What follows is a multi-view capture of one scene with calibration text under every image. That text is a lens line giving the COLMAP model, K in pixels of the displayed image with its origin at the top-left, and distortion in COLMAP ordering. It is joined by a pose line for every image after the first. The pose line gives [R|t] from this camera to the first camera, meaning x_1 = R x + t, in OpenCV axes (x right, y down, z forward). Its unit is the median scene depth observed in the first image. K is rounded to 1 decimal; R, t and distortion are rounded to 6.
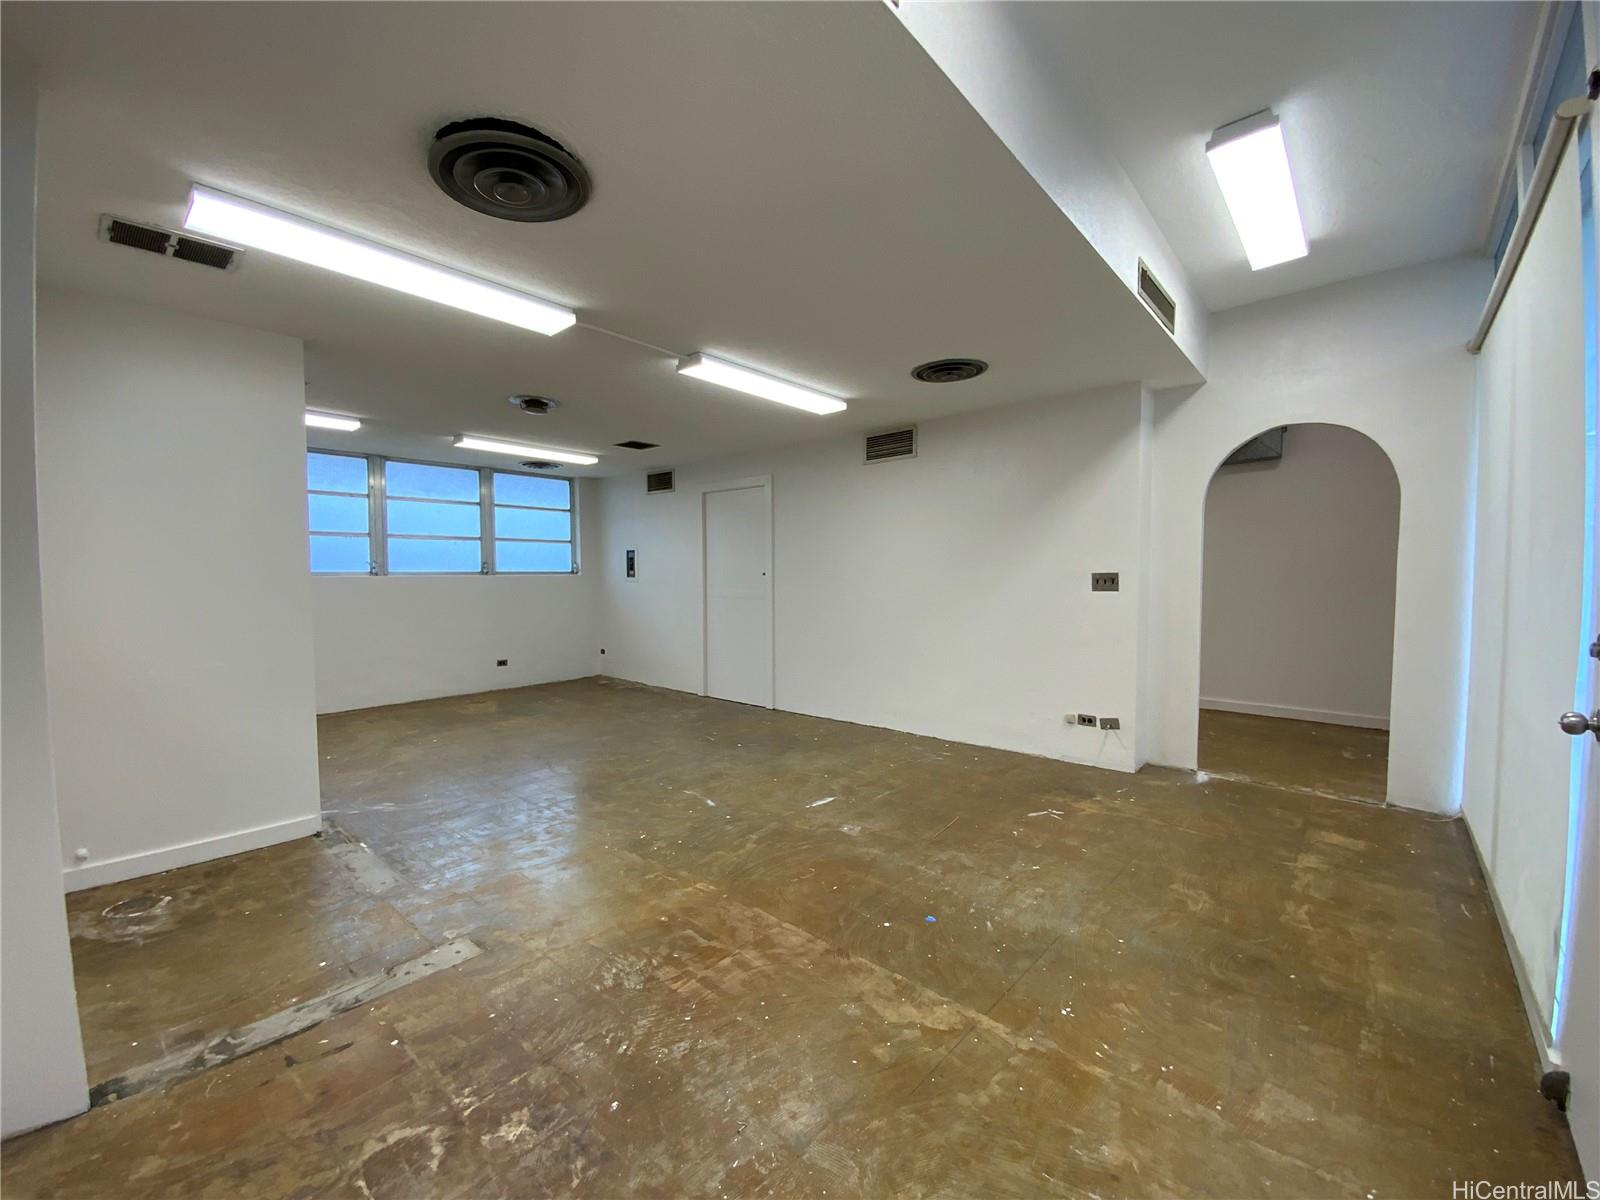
lens RADIAL K [[647.3, 0, 808.0], [0, 647.3, 601.5], [0, 0, 1]] dist [0.011243, -0.010939]
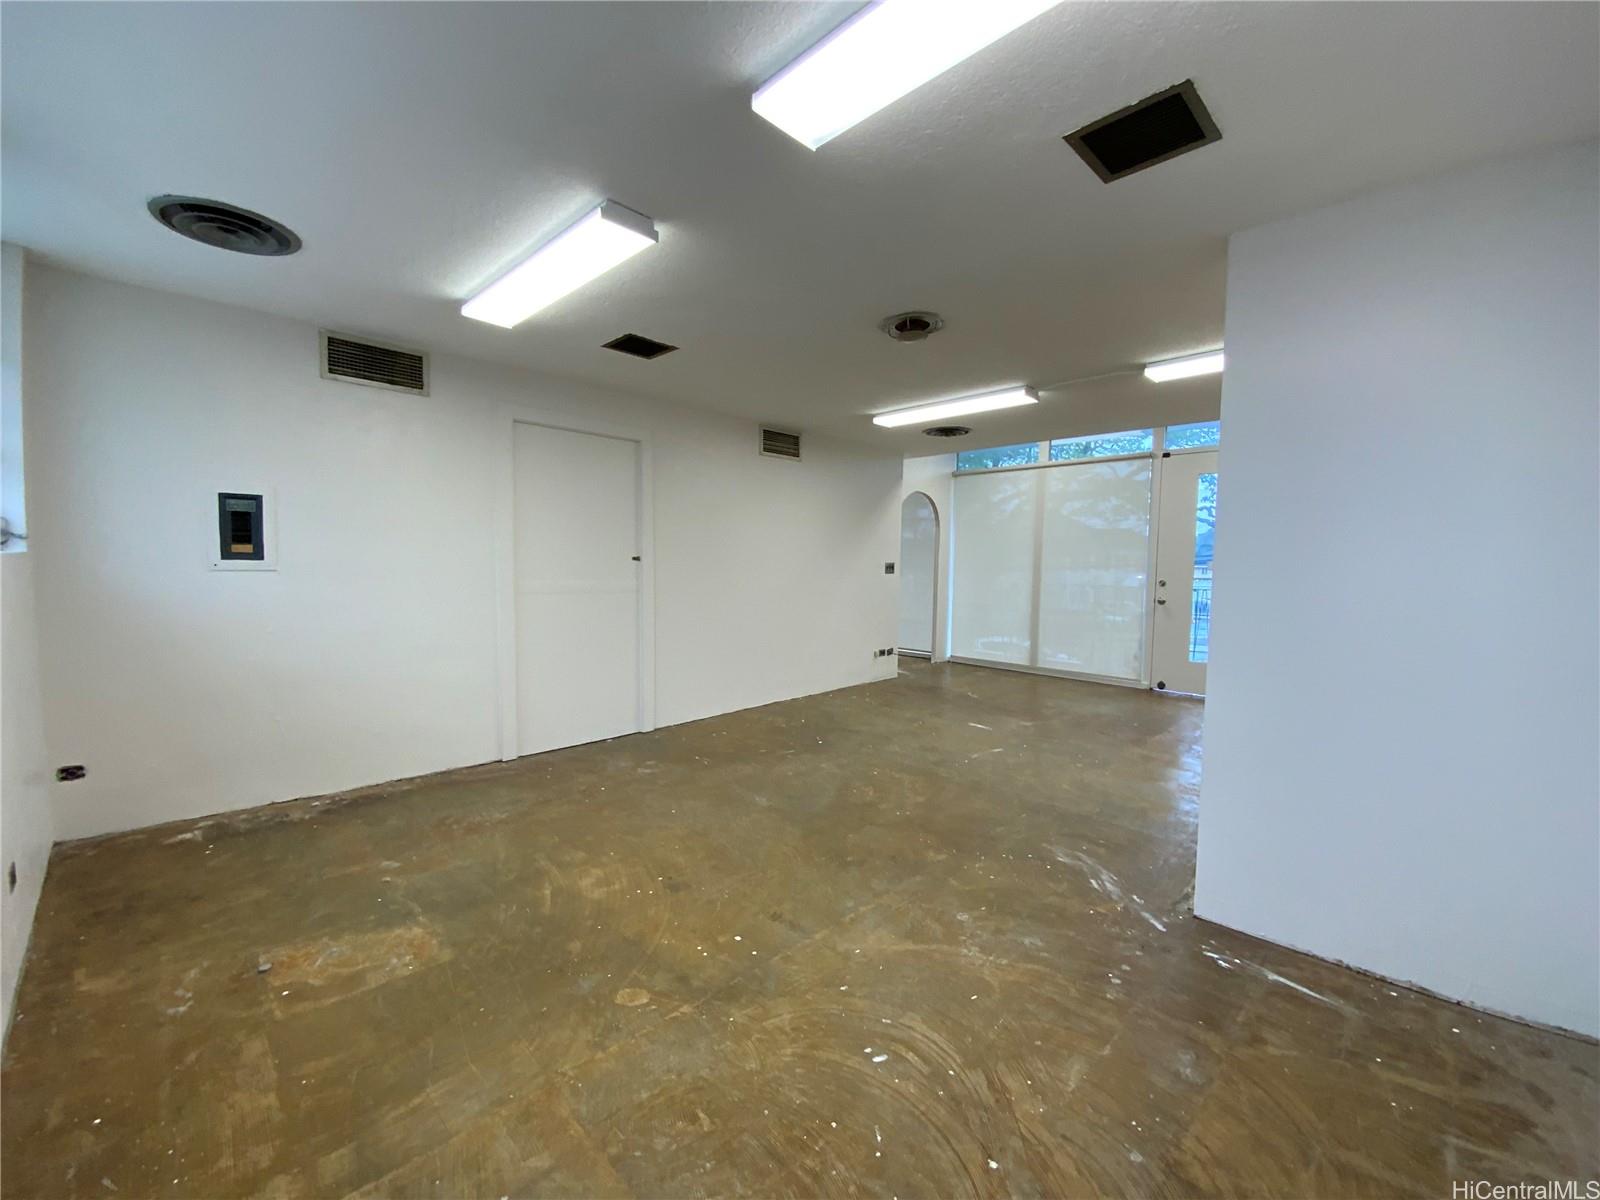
lens RADIAL K [[647.3, 0, 808.0], [0, 647.3, 586.7], [0, 0, 1]] dist [0.011243, -0.010939]
pose [[0.052318, -0.037192, 0.997938, -1.374475], [0.027115, 0.998991, 0.035810, -0.052522], [-0.998262, 0.025185, 0.053274, 1.270404]]
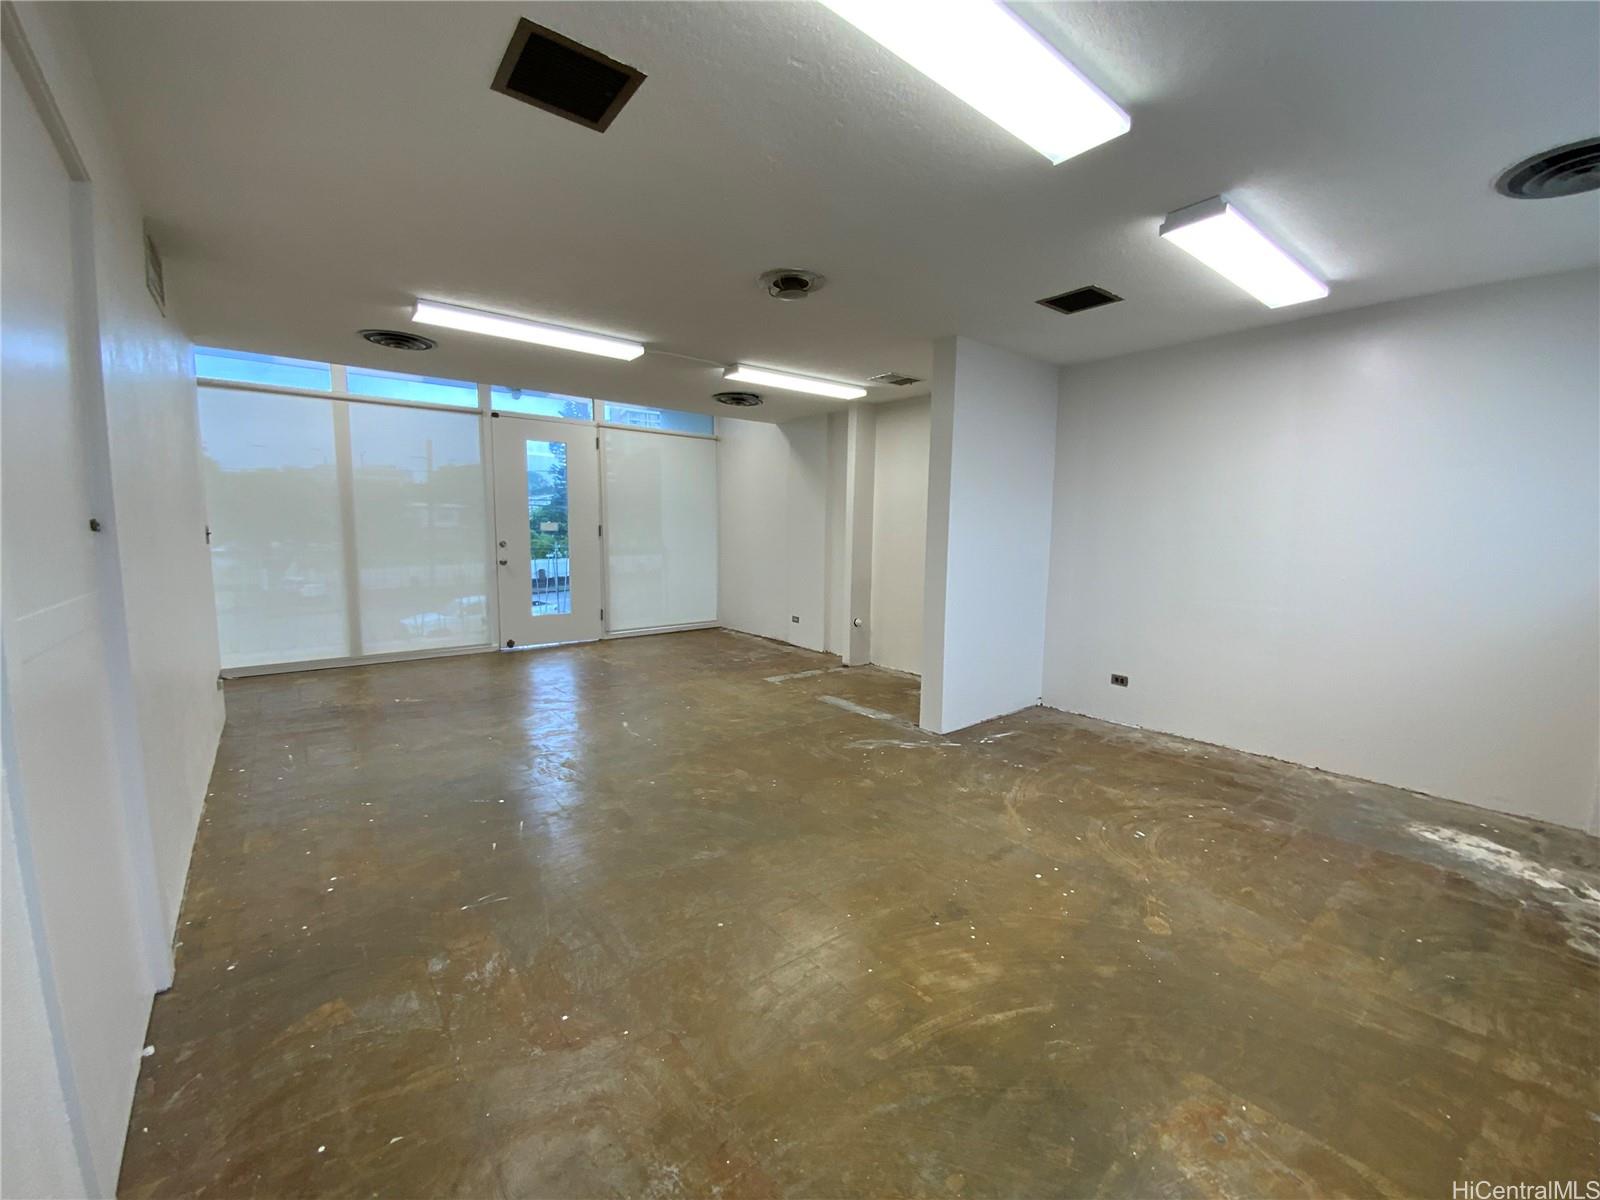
lens RADIAL K [[647.3, 0, 795.9], [0, 647.3, 585.6], [0, 0, 1]] dist [0.011243, -0.010939]
pose [[-0.983067, -0.020263, 0.182123, -0.657876], [0.003463, 0.991636, 0.129019, -0.087109], [-0.183214, 0.127465, -0.974774, 2.032076]]
